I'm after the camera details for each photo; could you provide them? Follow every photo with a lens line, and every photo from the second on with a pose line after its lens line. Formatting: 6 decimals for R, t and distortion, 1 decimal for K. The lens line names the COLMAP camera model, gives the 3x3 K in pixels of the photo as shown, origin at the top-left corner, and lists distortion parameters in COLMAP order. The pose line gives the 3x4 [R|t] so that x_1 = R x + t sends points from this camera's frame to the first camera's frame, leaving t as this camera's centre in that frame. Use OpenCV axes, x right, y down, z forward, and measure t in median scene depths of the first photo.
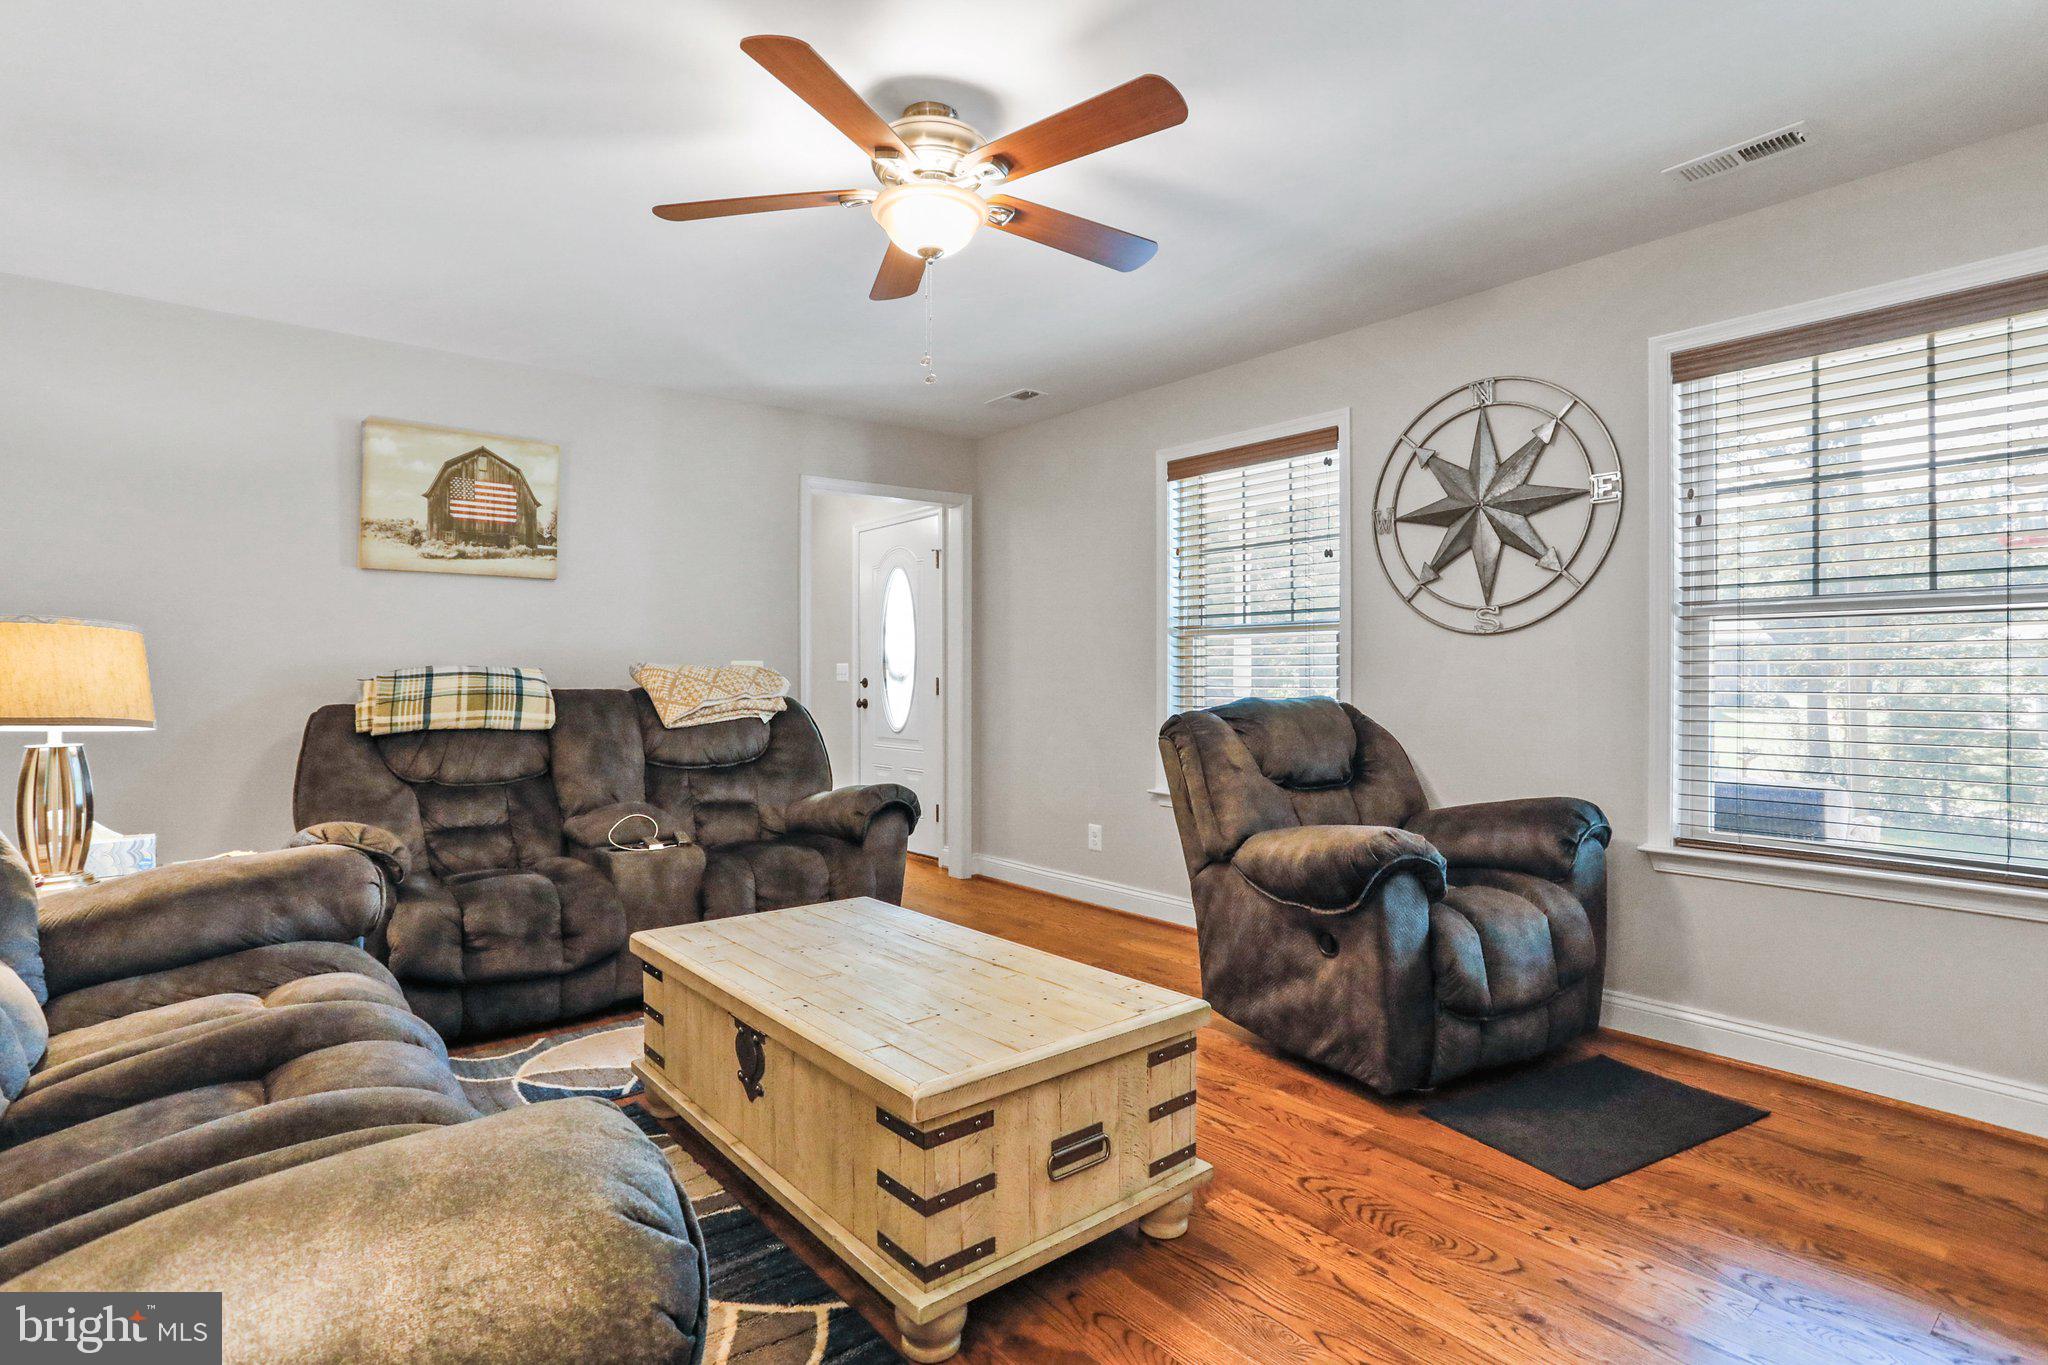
lens RADIAL K [[993.2, 0, 1020.4], [0, 993.2, 677.2], [0, 0, 1]] dist [-0.061474, 0.038637]
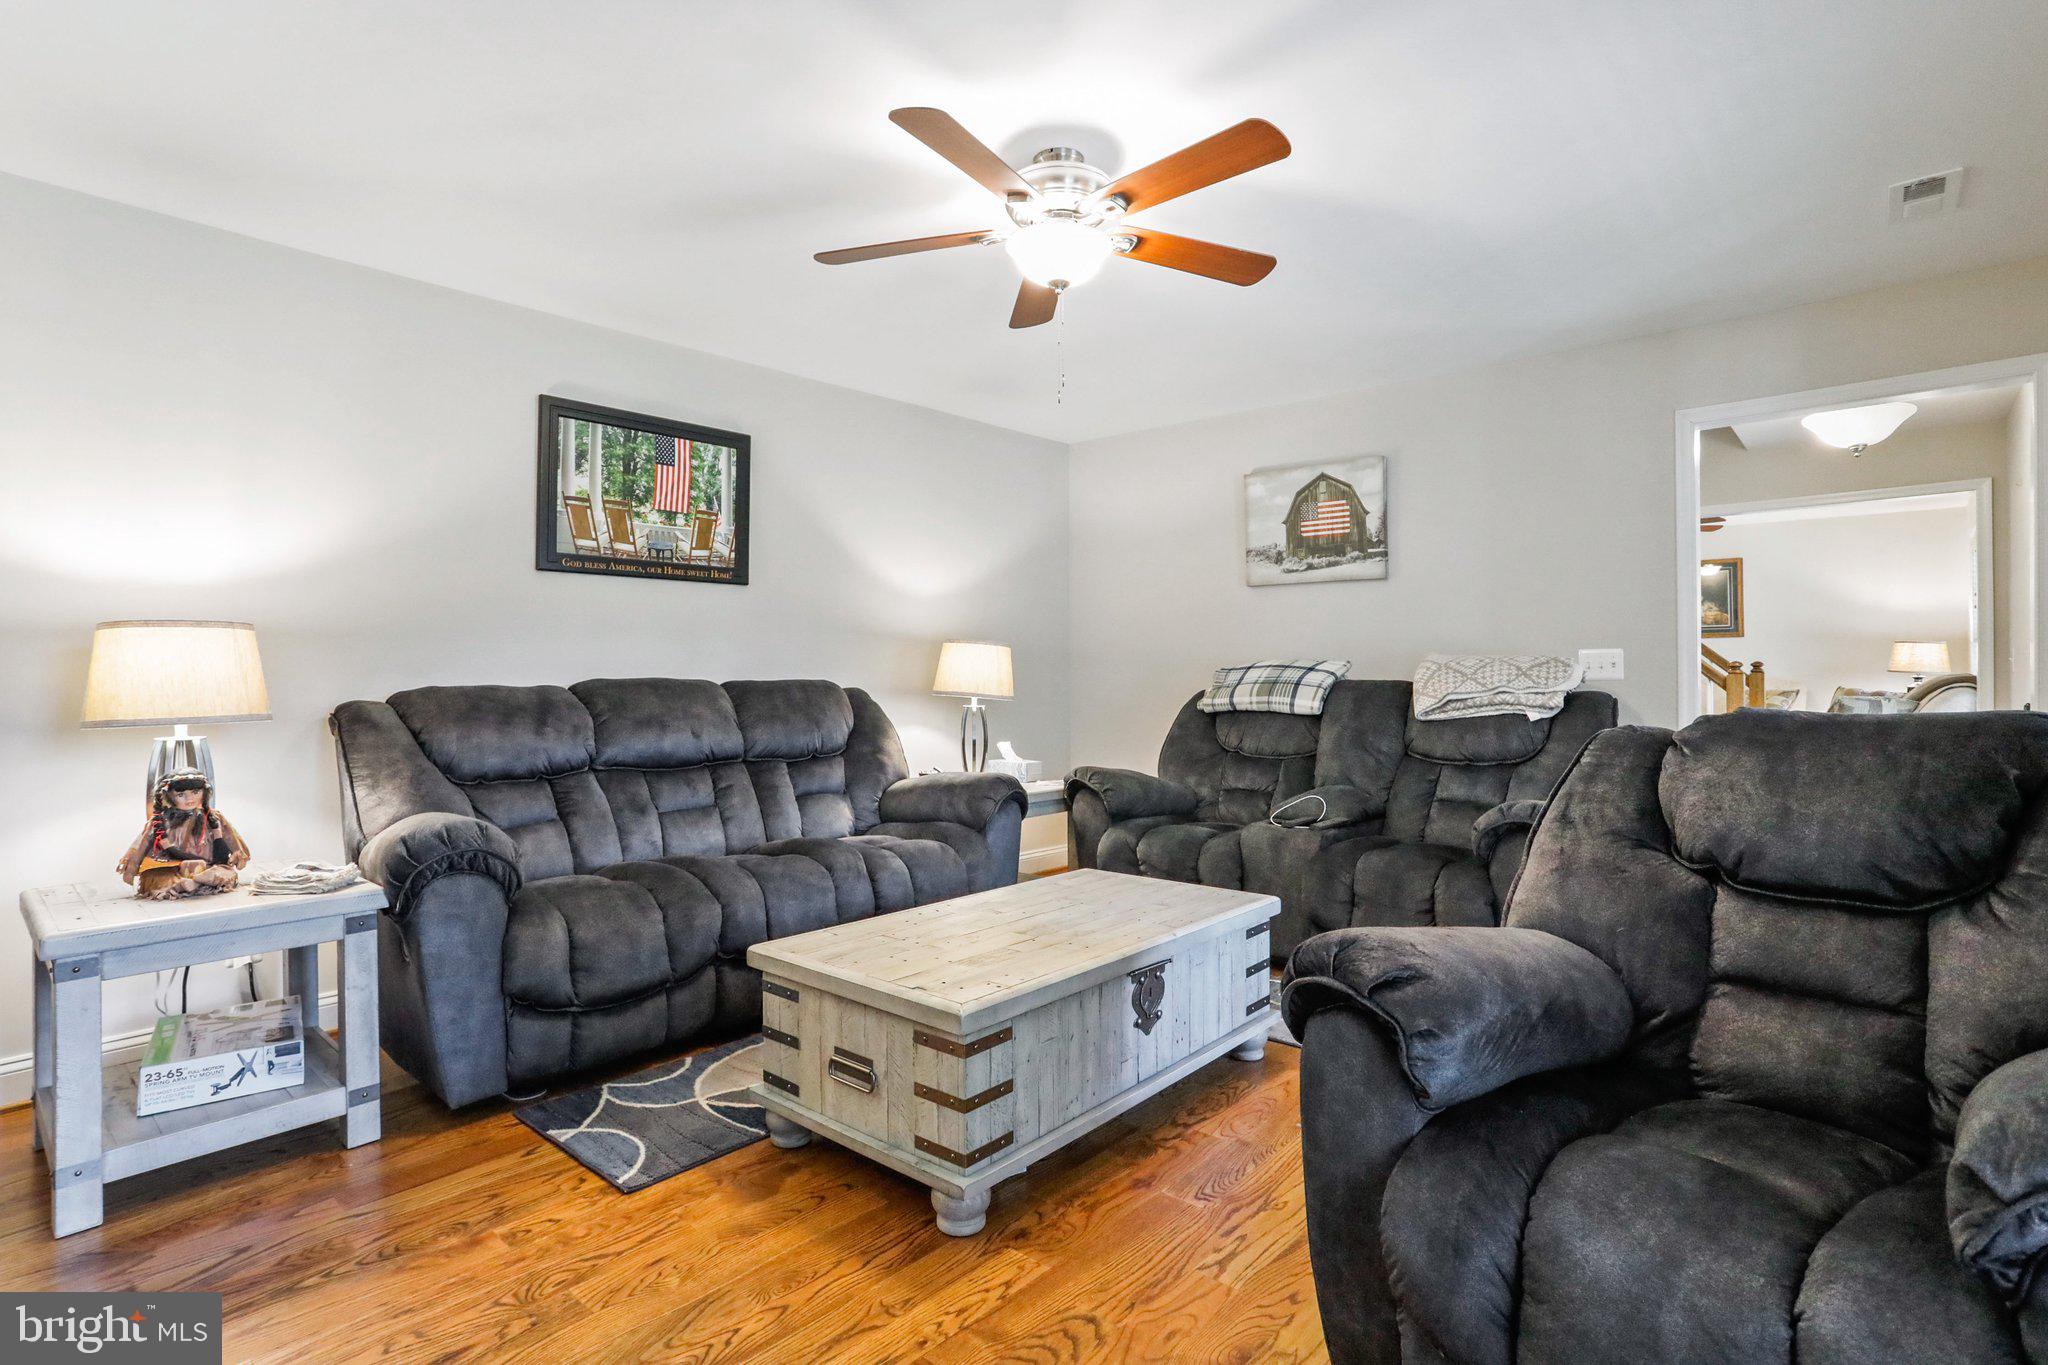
lens RADIAL K [[993.2, 0, 1020.4], [0, 993.2, 677.2], [0, 0, 1]] dist [-0.061474, 0.038637]
pose [[0.180296, 0.007254, -0.983586, 0.581213], [0.002539, 0.999966, 0.007840, -0.000516], [0.983609, -0.003910, 0.180271, 0.453700]]
